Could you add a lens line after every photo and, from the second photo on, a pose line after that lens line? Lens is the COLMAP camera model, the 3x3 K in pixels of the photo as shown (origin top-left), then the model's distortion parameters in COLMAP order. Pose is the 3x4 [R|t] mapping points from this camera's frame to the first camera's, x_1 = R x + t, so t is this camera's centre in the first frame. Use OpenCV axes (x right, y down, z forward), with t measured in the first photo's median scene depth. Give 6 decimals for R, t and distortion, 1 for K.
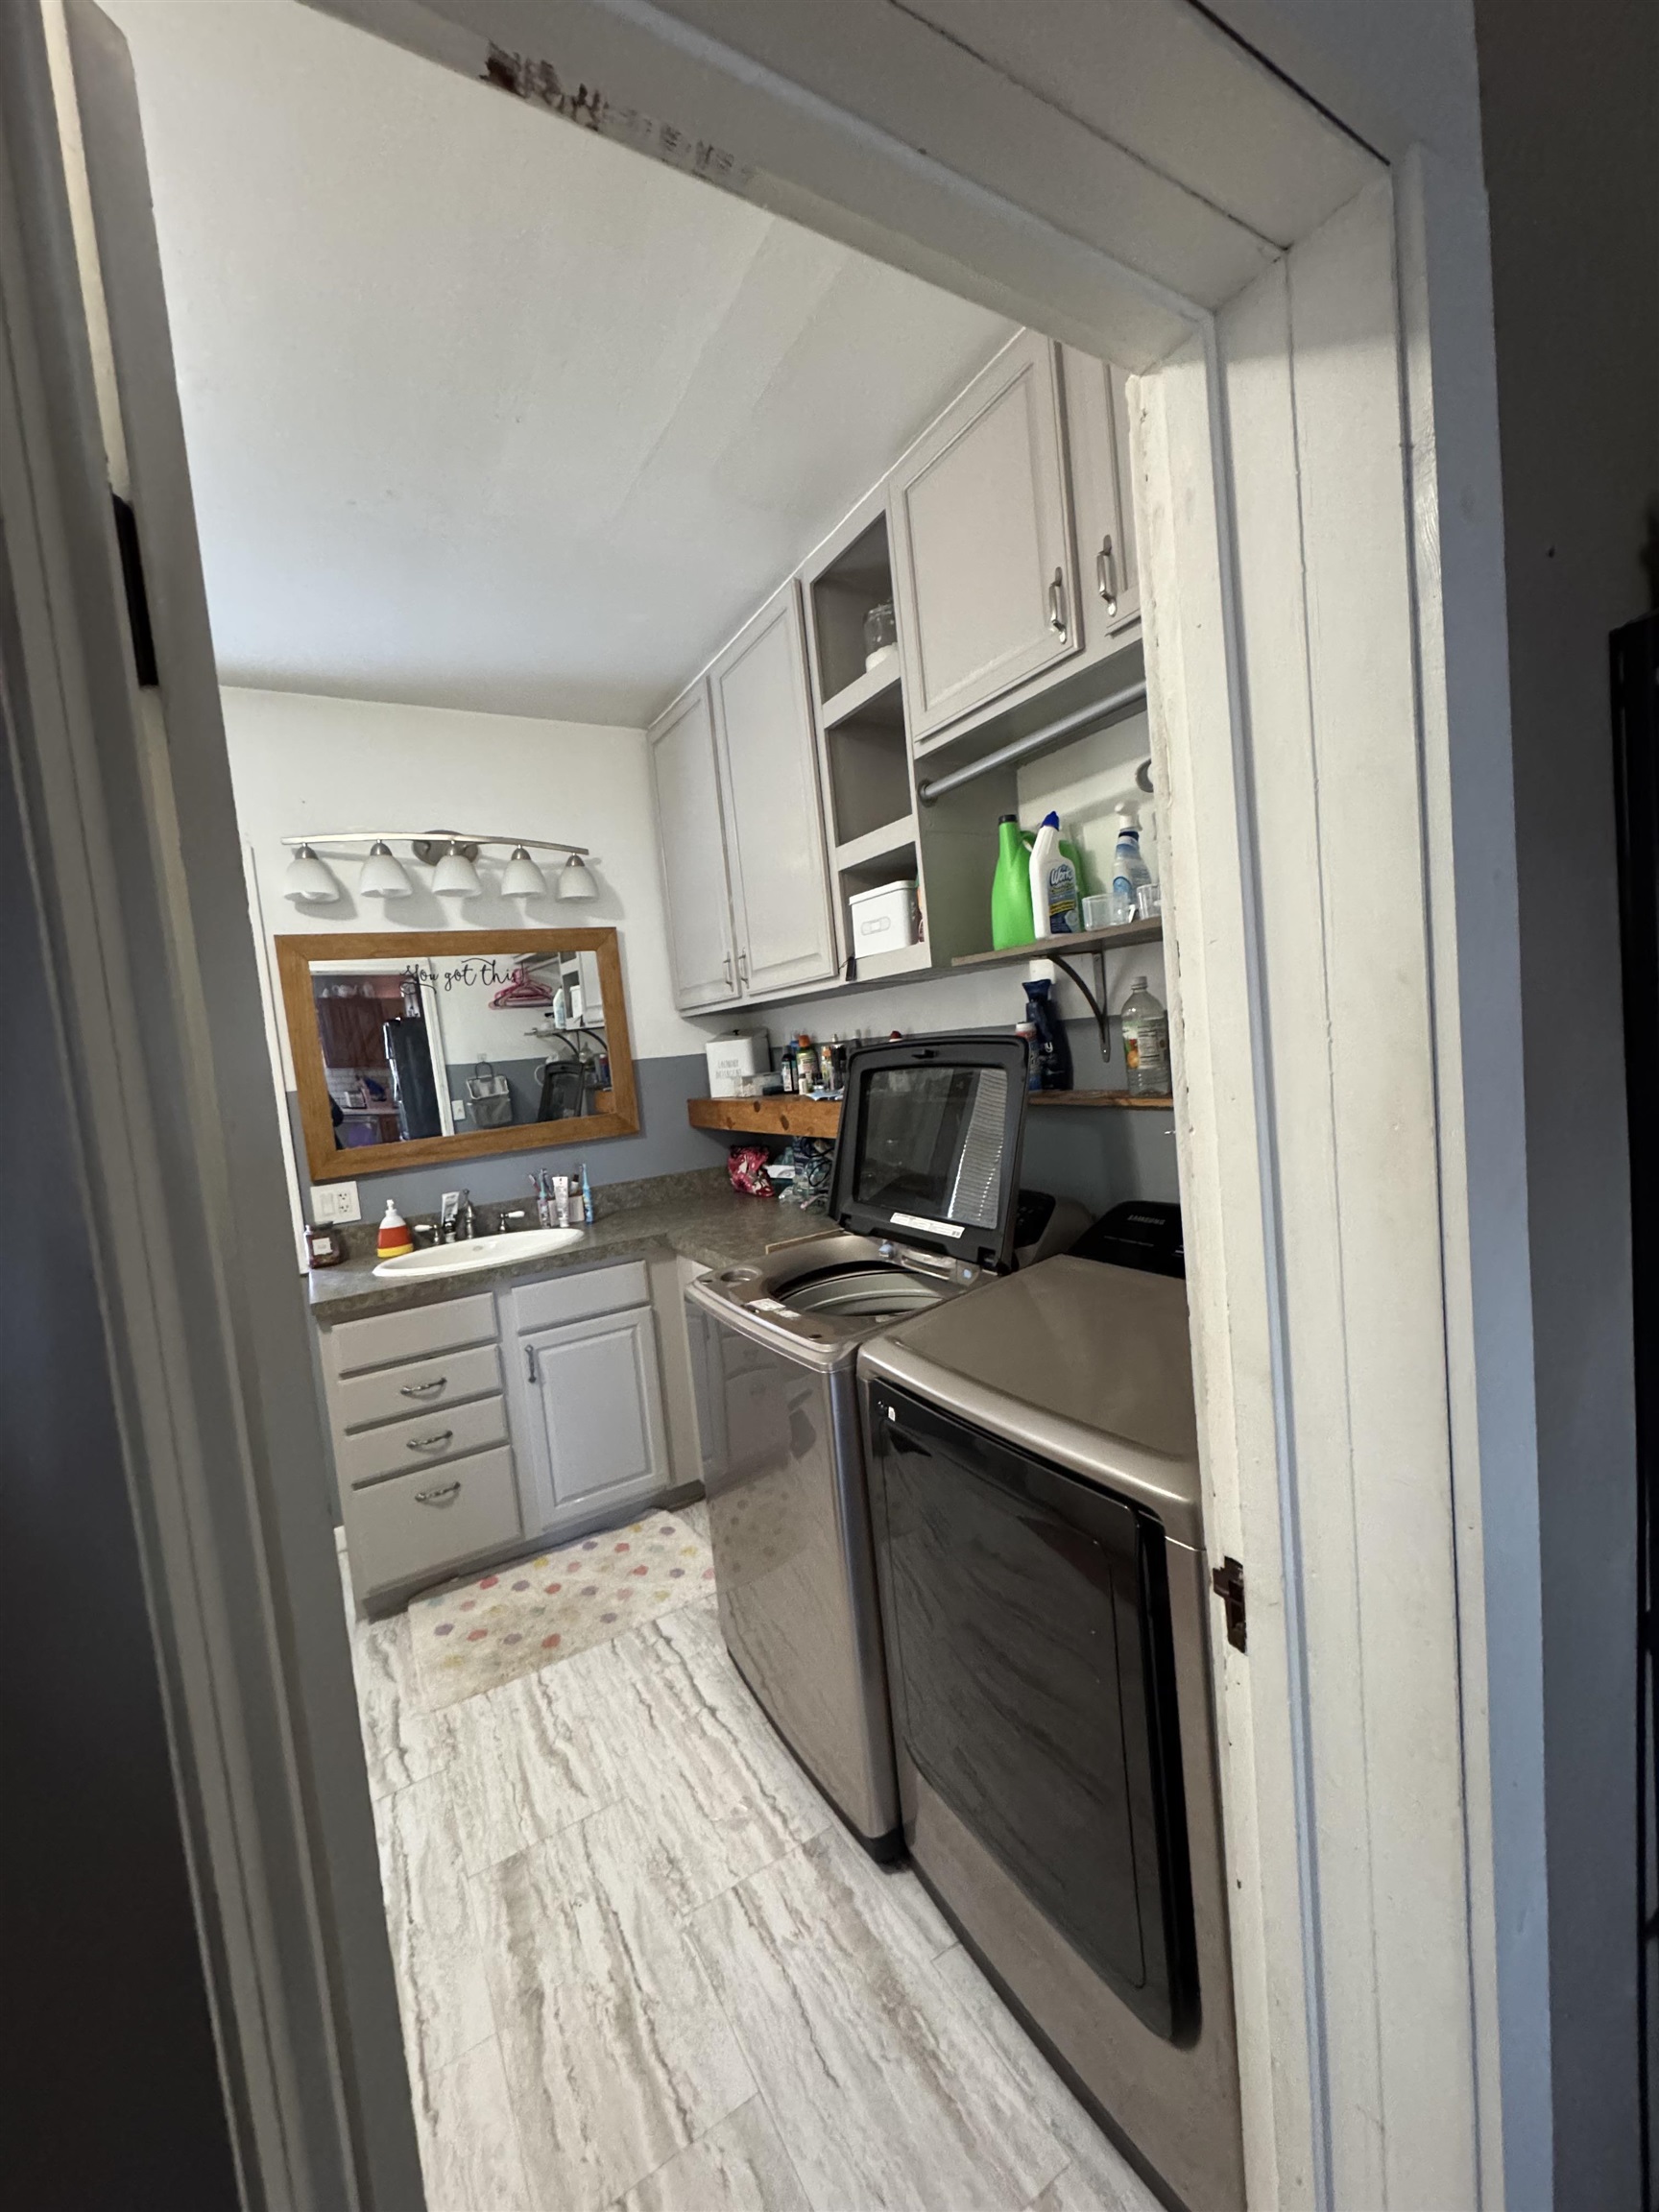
lens RADIAL K [[880.9, 0, 836.5], [0, 880.9, 1114.2], [0, 0, 1]] dist [-0.003056, 0.000019]
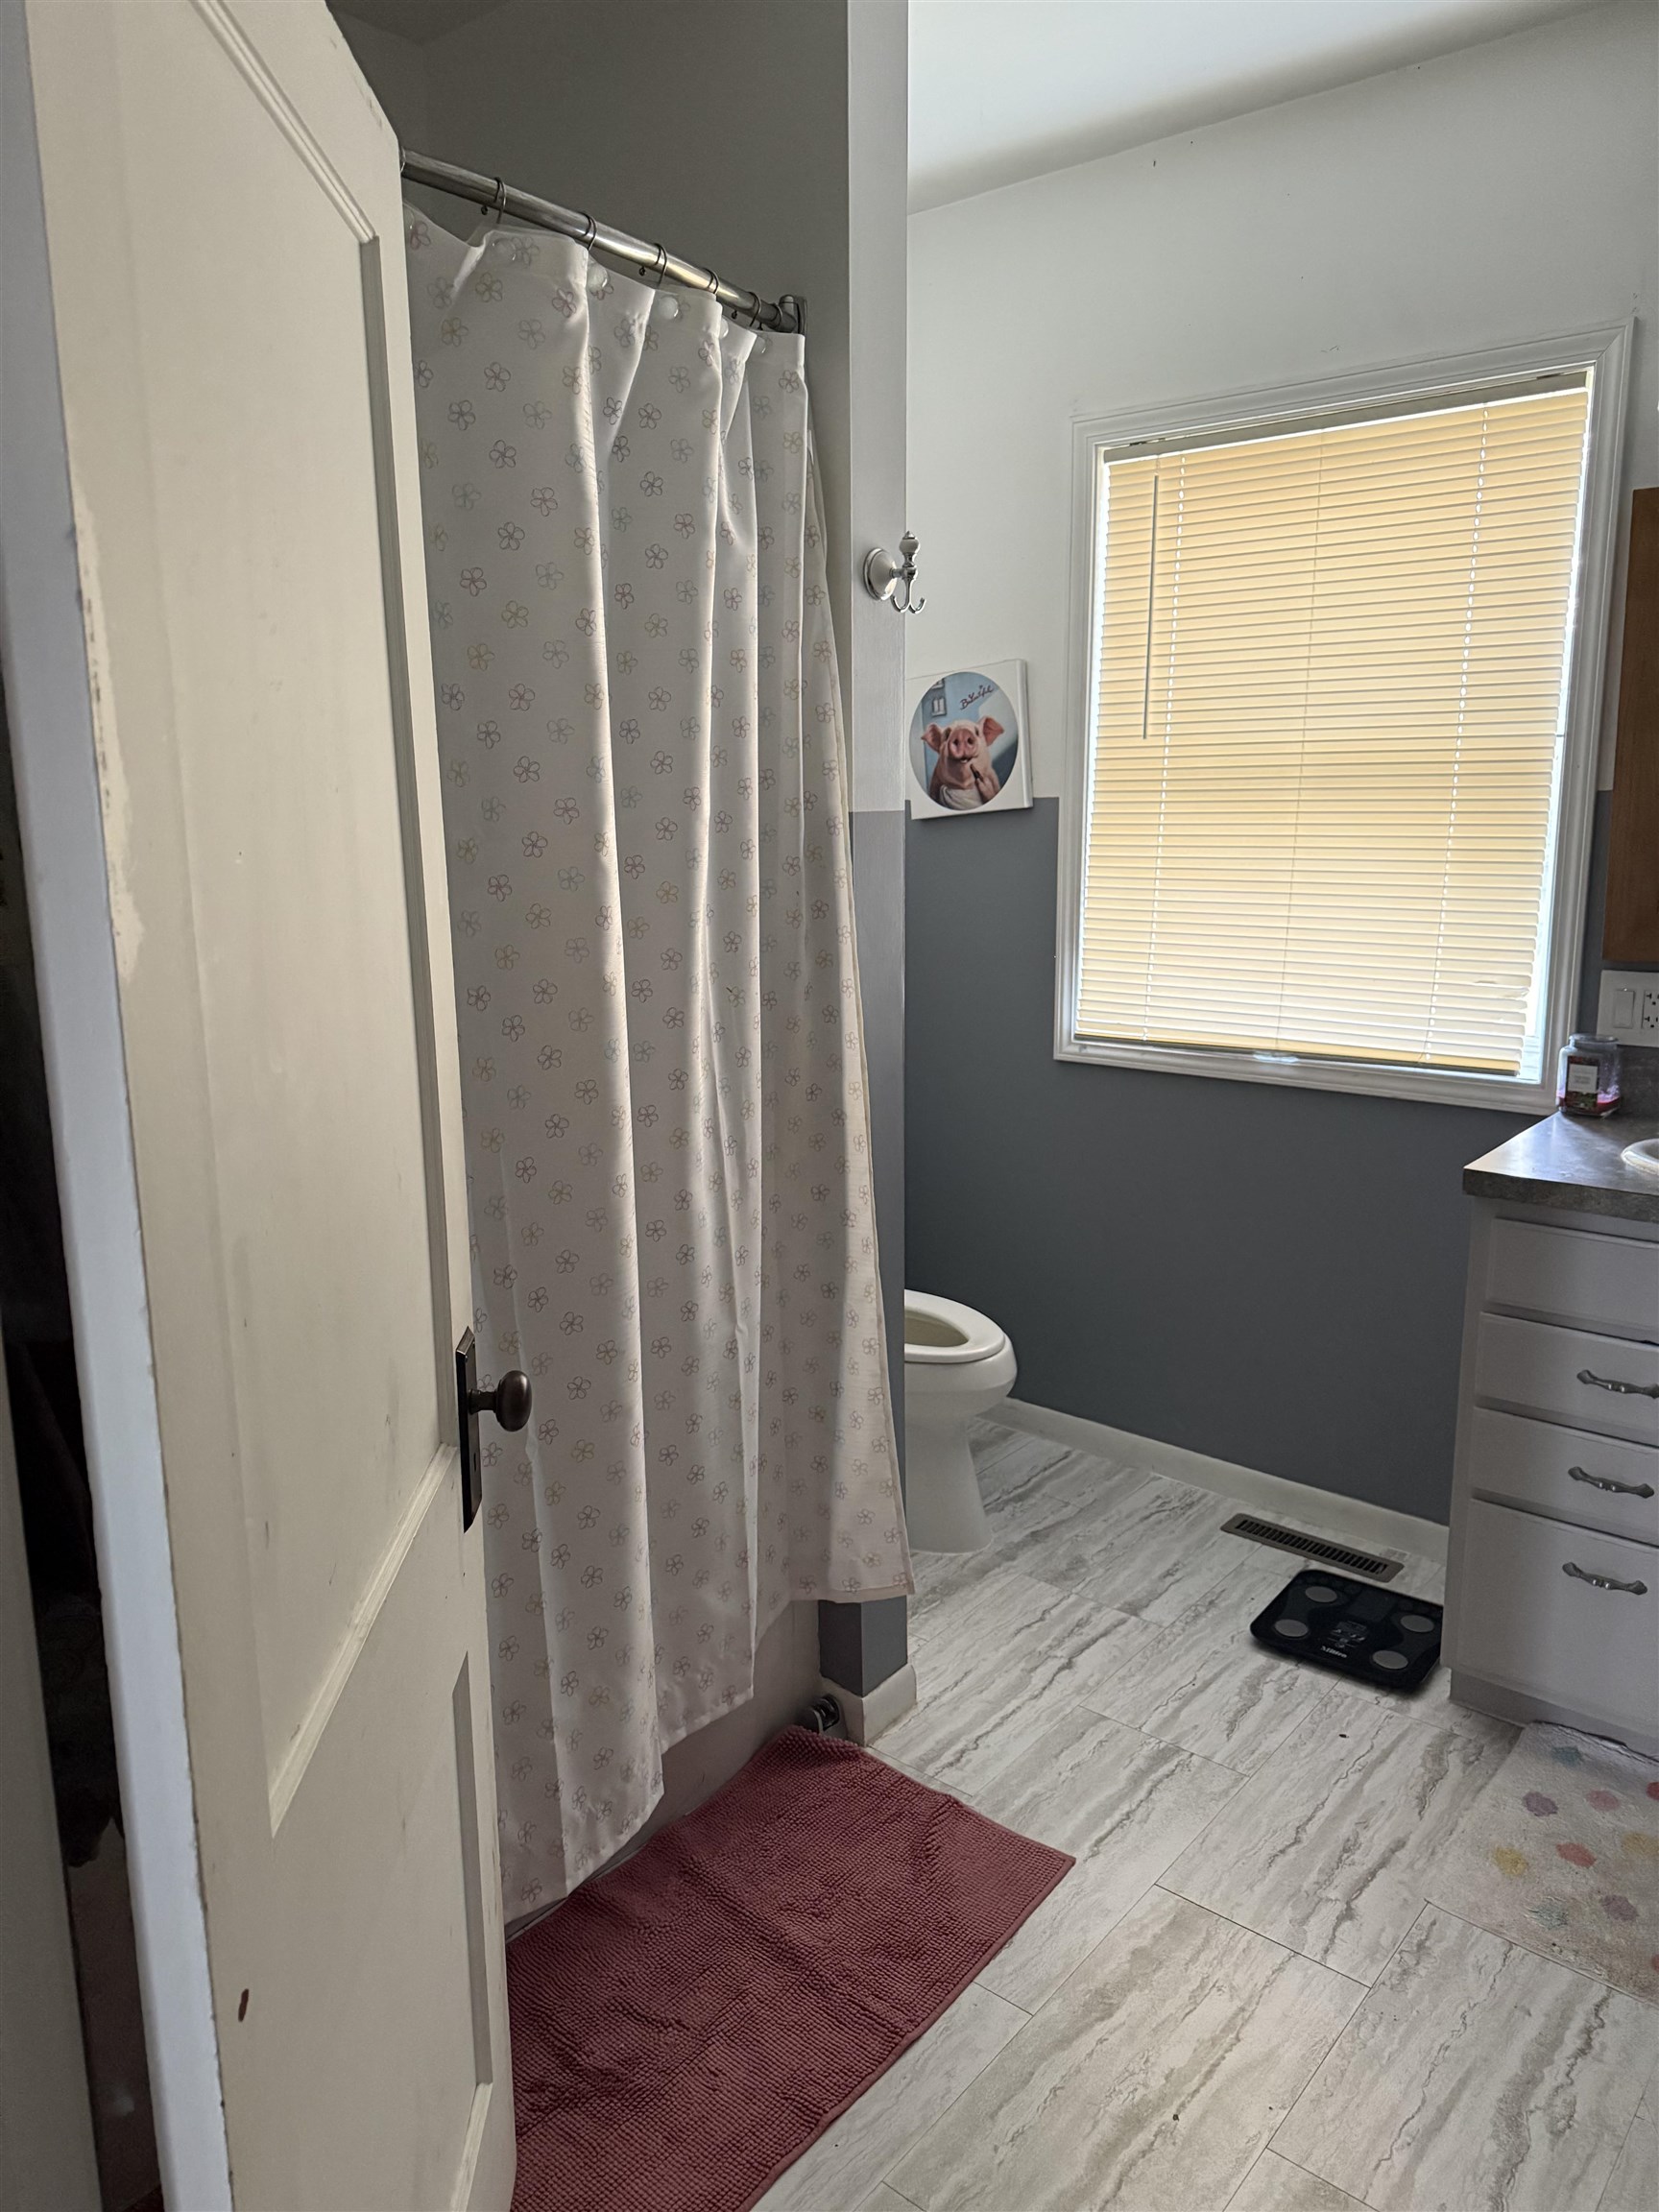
lens RADIAL K [[1576.4, 0, 822.8], [0, 1576.4, 1096.3], [0, 0, 1]] dist [0.015777, -0.018615]
pose [[0.325219, 0.269922, -0.906297, 0.214018], [-0.101032, 0.962829, 0.250504, -0.052321], [0.940226, 0.010096, 0.340401, 0.266286]]
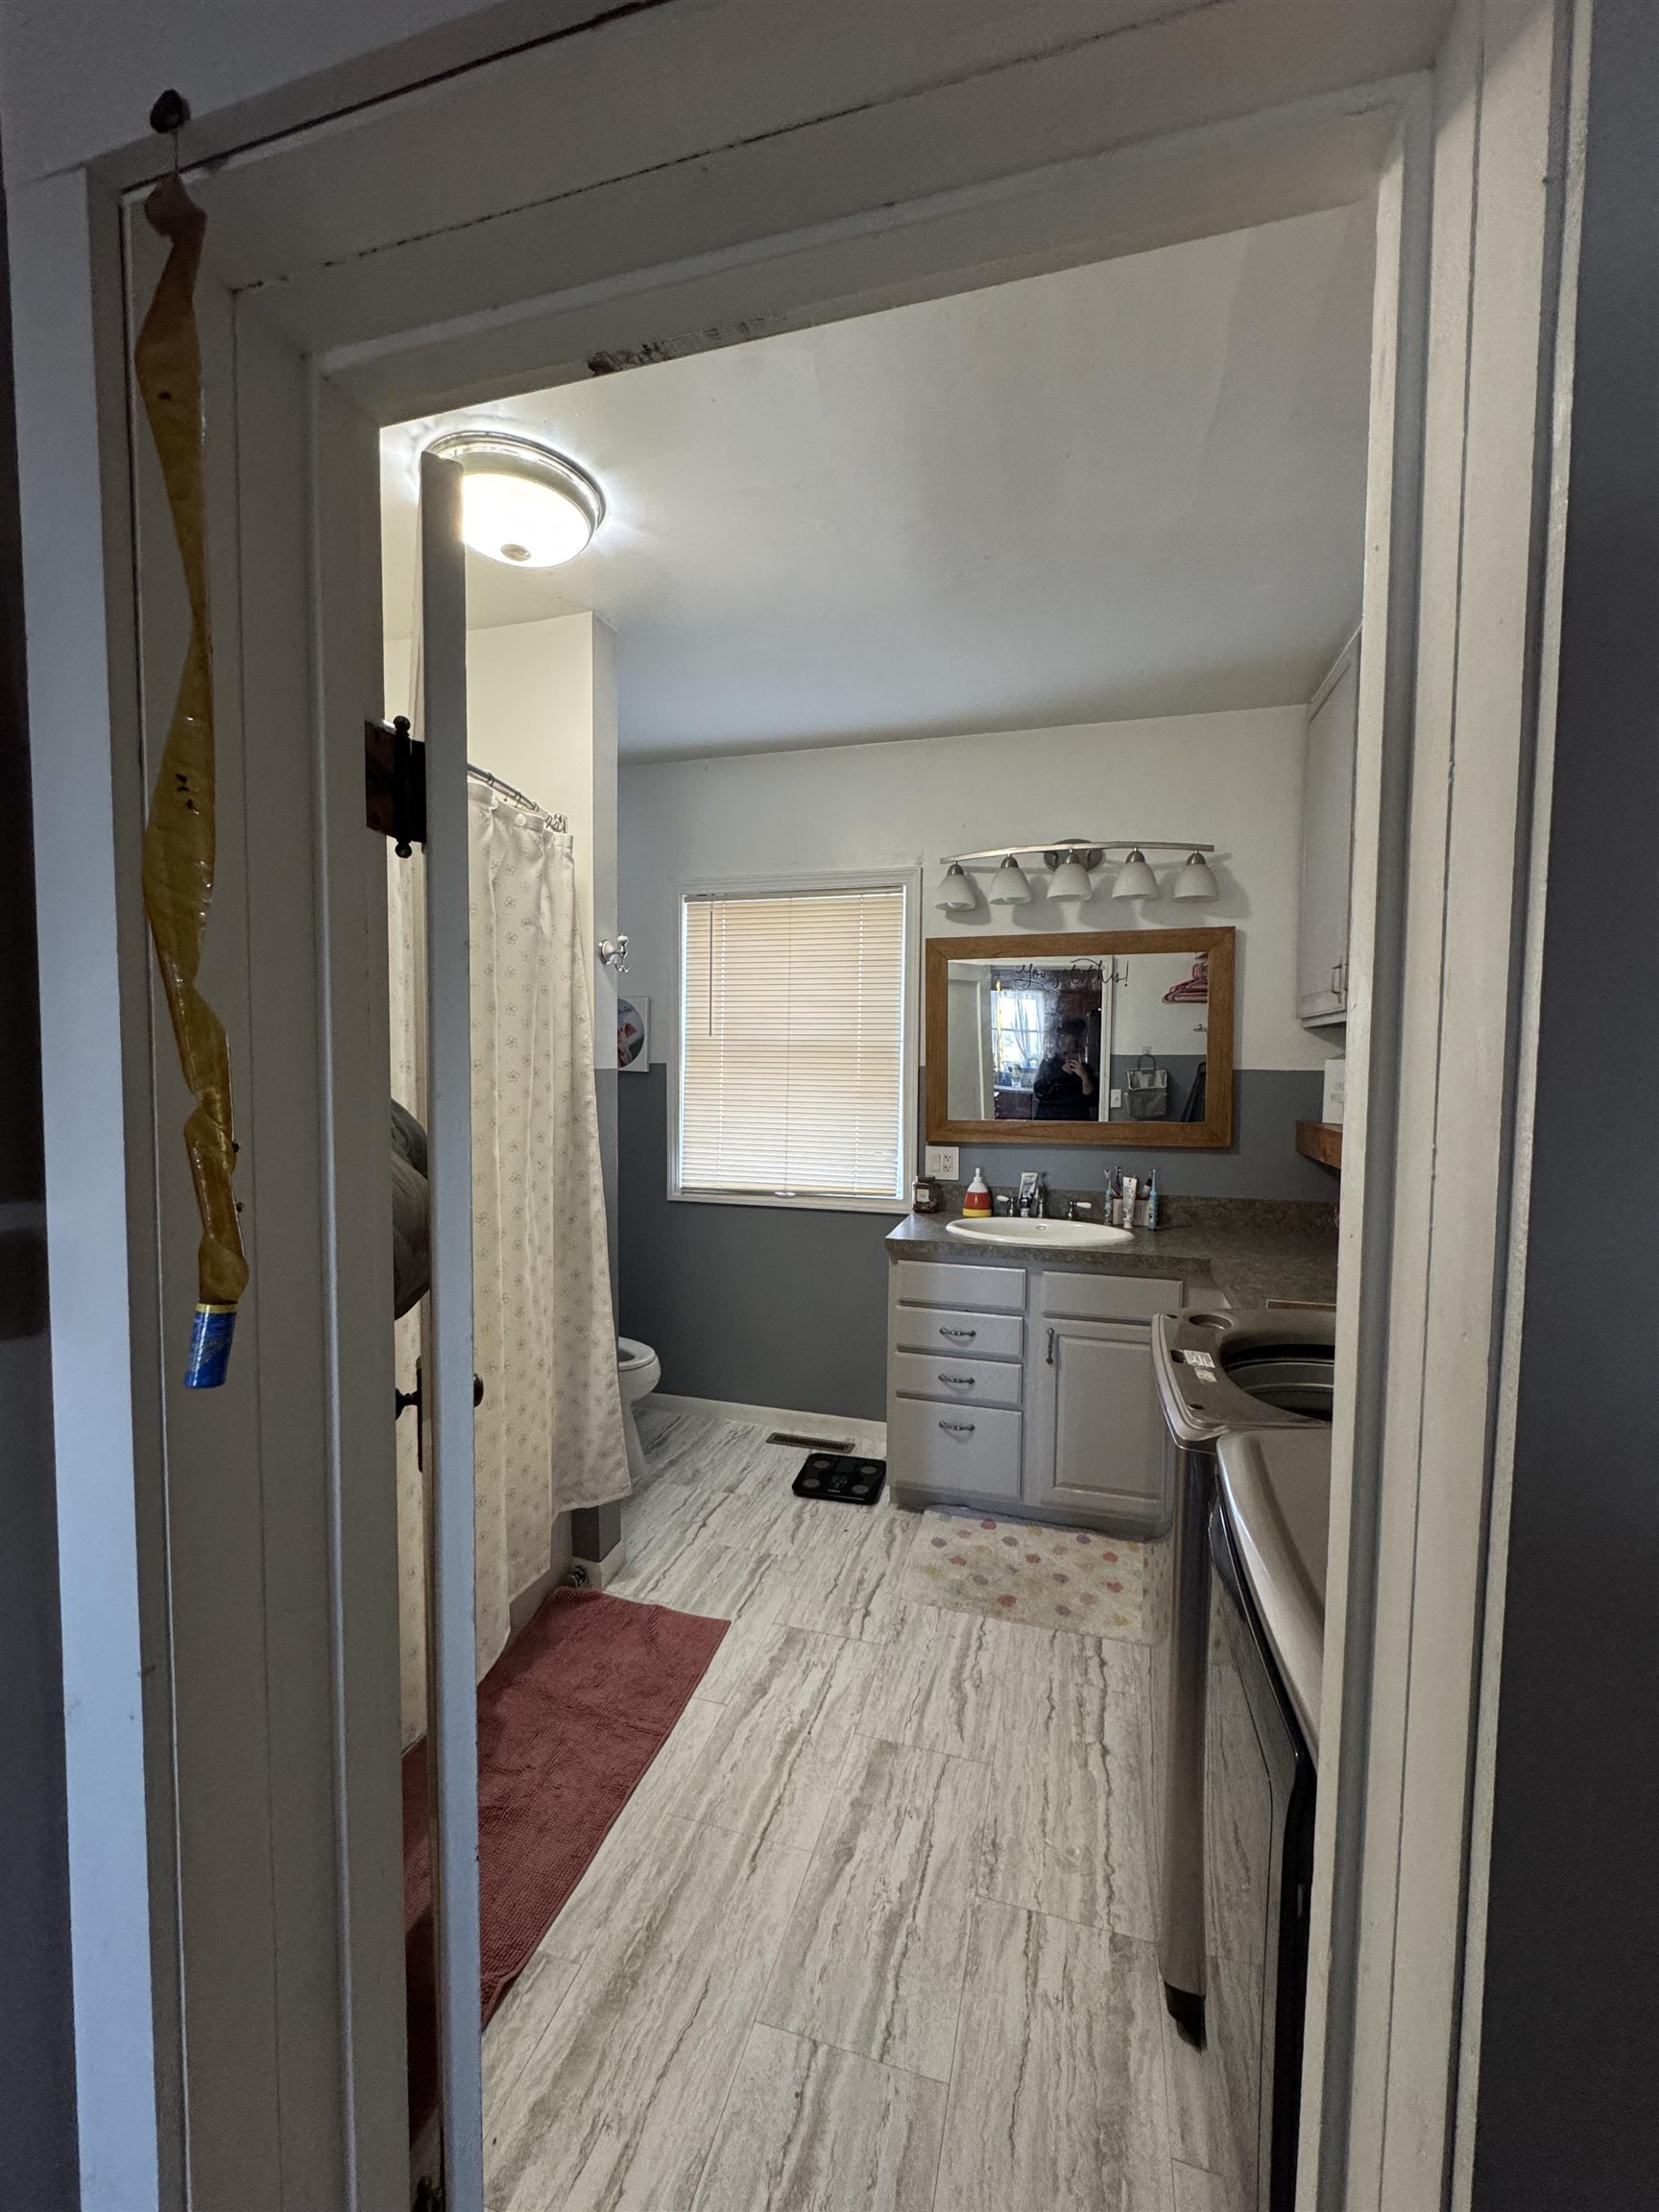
lens RADIAL K [[880.9, 0, 830.6], [0, 880.9, 1115.2], [0, 0, 1]] dist [-0.003056, 0.000019]
pose [[0.677297, 0.143030, -0.721673, 0.242244], [-0.131290, 0.988672, 0.072730, -0.039597], [0.723901, 0.045489, 0.688403, 0.085355]]
